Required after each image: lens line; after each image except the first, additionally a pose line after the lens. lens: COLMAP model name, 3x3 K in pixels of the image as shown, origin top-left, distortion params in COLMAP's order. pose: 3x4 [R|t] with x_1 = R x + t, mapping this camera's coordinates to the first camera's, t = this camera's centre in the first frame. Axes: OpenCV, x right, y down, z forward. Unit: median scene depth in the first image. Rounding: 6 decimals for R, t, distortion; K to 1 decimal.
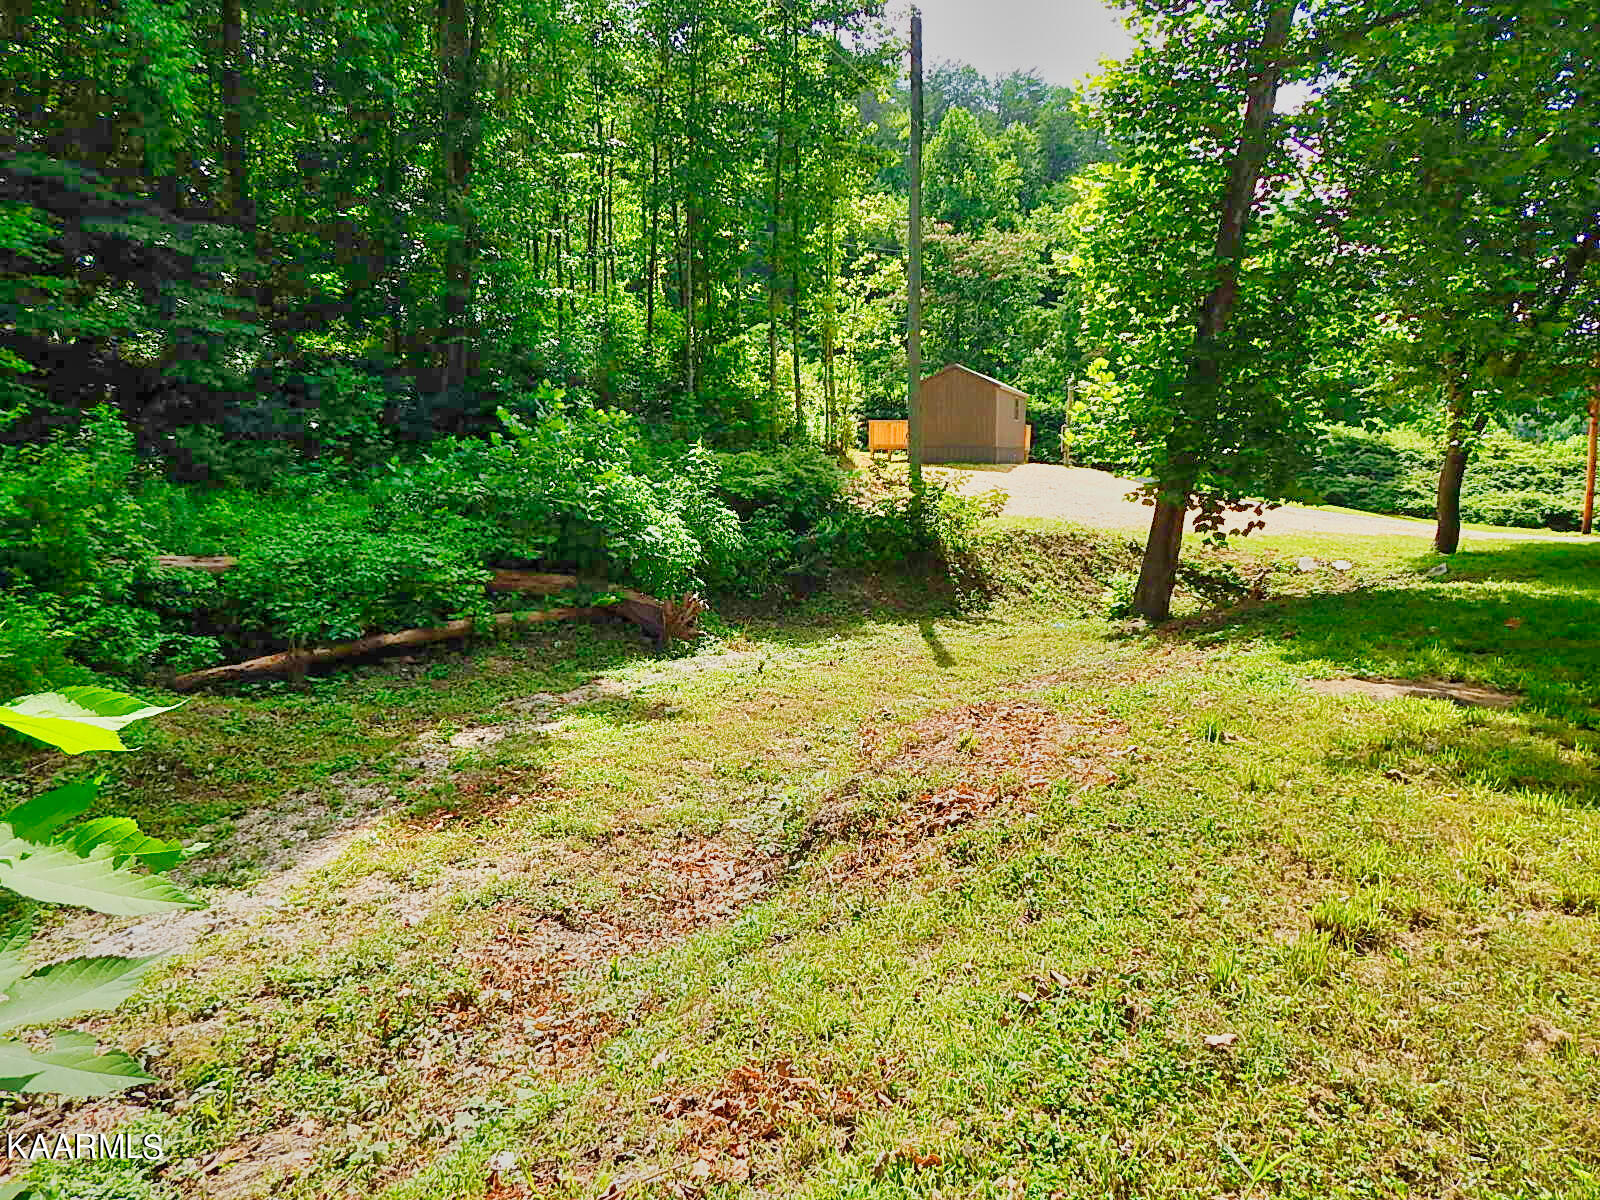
lens RADIAL K [[1043.7, 0, 806.3], [0, 1043.7, 586.5], [0, 0, 1]] dist [-0.010942, -0.005719]
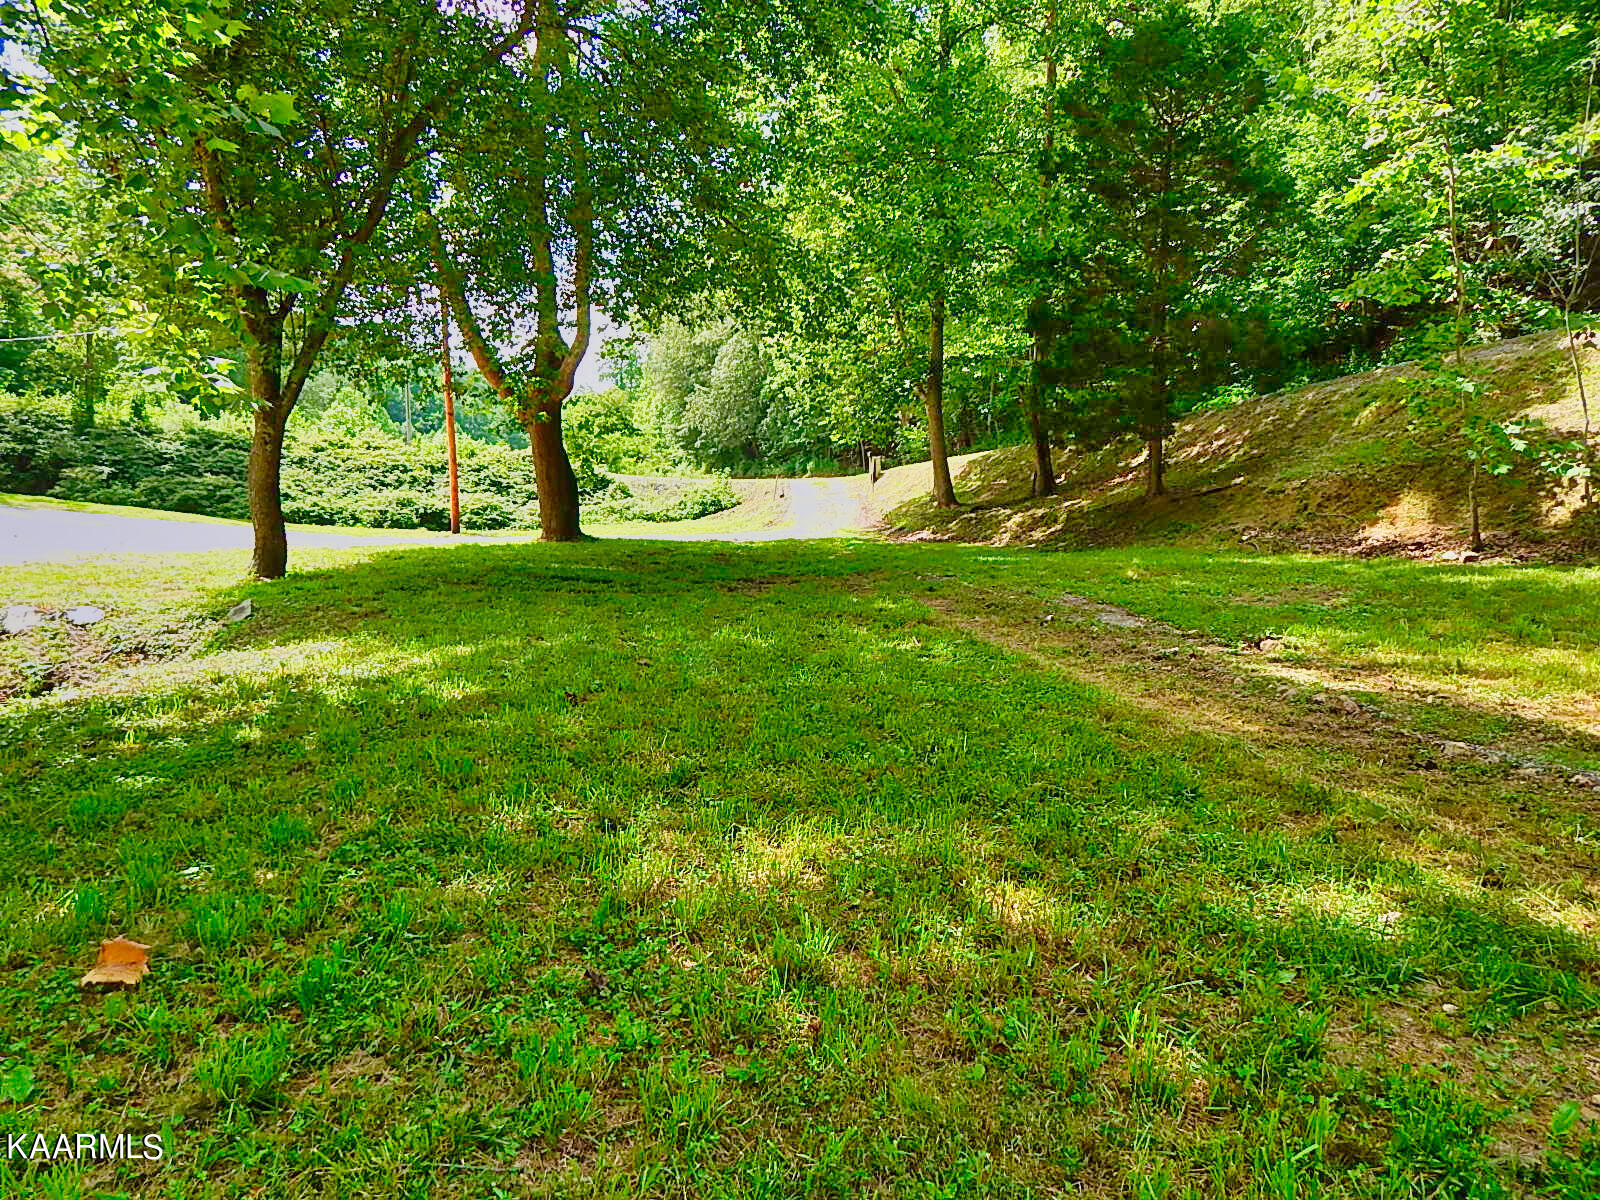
lens RADIAL K [[1061.1, 0, 807.8], [0, 1061.1, 593.5], [0, 0, 1]] dist [0.000990, -0.000557]
pose [[0.575820, -0.095800, 0.811944, 0.113077], [0.096110, 0.994157, 0.049140, -0.009722], [-0.811908, 0.049740, 0.581663, 0.138771]]
